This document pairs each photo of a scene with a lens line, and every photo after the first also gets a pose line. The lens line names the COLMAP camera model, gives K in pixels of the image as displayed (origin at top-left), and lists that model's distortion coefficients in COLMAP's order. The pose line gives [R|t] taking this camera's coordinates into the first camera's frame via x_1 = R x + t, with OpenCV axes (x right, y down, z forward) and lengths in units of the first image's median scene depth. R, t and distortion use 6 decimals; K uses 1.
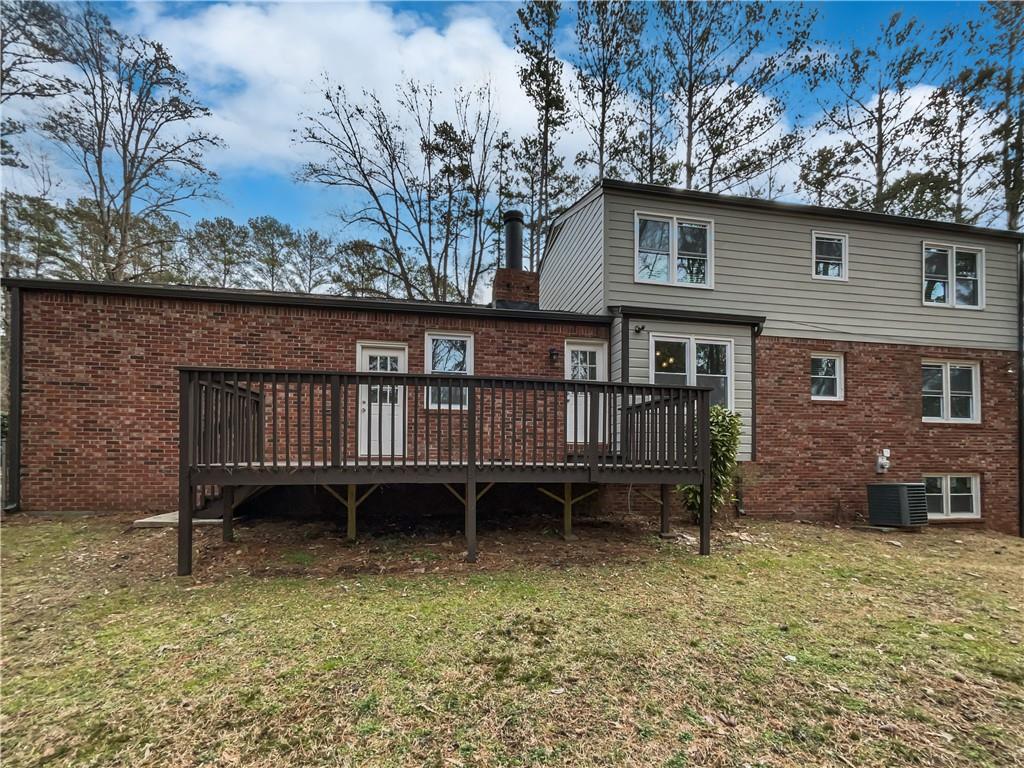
lens RADIAL K [[491.0, 0, 512.0], [0, 491.0, 384.0], [0, 0, 1]] dist [-0.001186, -0.000812]
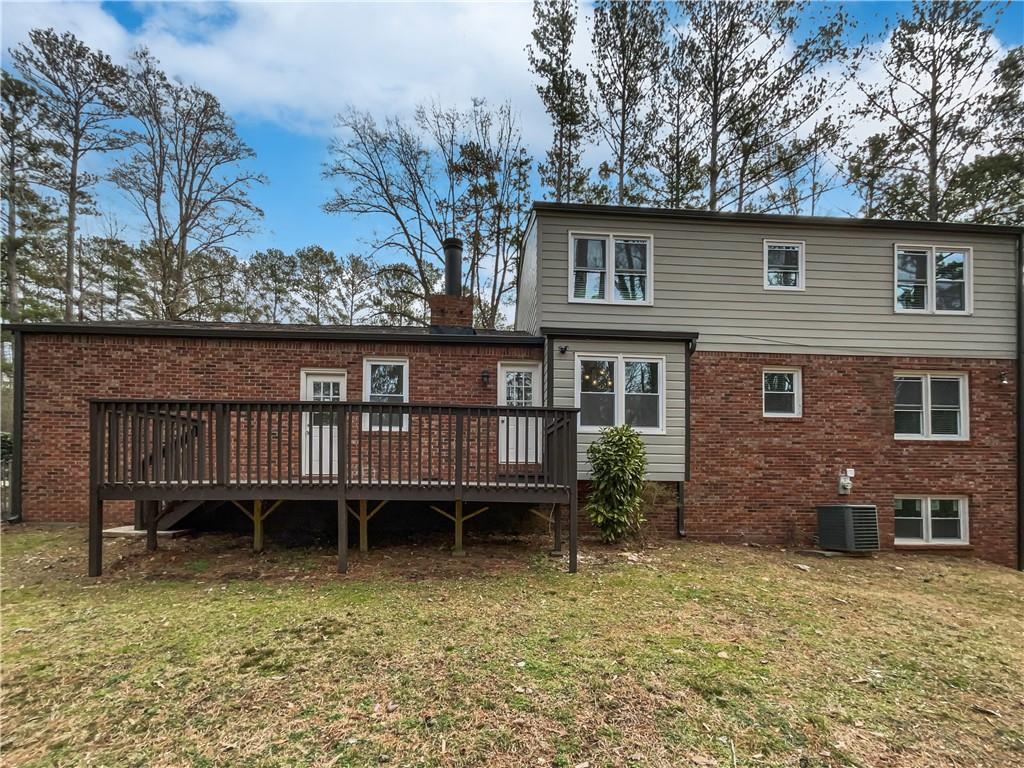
lens RADIAL K [[504.3, 0, 512.2], [0, 504.3, 400.4], [0, 0, 1]] dist [-0.002533, 0.001304]
pose [[0.991353, -0.017724, -0.130020, 0.257551], [0.017415, 0.999842, -0.003517, -0.005249], [0.130062, 0.001222, 0.991505, -0.035110]]
